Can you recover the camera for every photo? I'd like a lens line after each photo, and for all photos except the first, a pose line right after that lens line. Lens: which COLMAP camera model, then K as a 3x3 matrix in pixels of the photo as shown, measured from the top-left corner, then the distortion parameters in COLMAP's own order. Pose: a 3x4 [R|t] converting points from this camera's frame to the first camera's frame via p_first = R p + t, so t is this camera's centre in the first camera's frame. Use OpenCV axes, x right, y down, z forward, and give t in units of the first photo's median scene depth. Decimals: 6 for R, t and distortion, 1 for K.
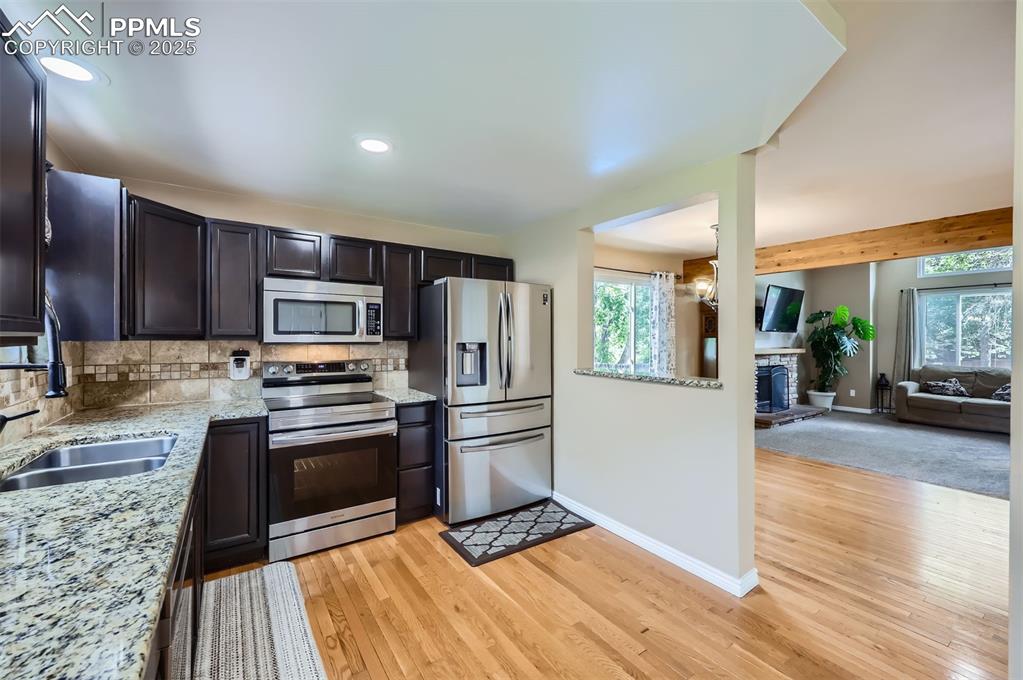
lens RADIAL K [[418.9, 0, 515.8], [0, 418.9, 334.7], [0, 0, 1]] dist [-0.000991, 0.000009]
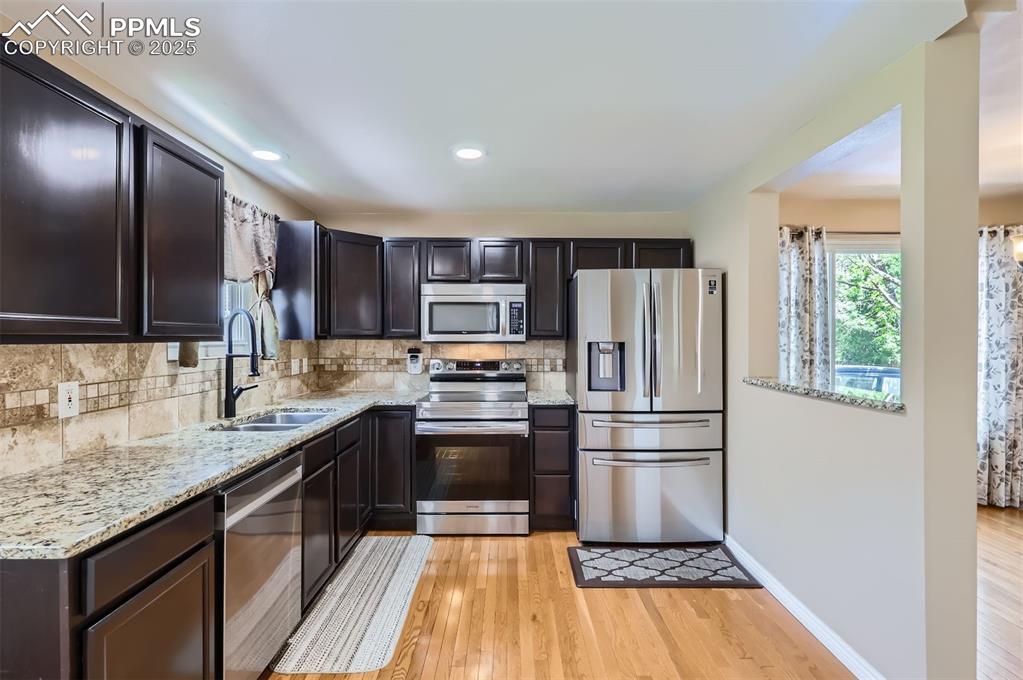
lens RADIAL K [[504.7, 0, 513.4], [0, 504.7, 335.0], [0, 0, 1]] dist [-0.001638, -0.000247]
pose [[0.822059, -0.006334, -0.569368, 0.351896], [0.007210, 0.999974, -0.000714, 0.003922], [0.569357, -0.003518, 0.822083, 0.016193]]
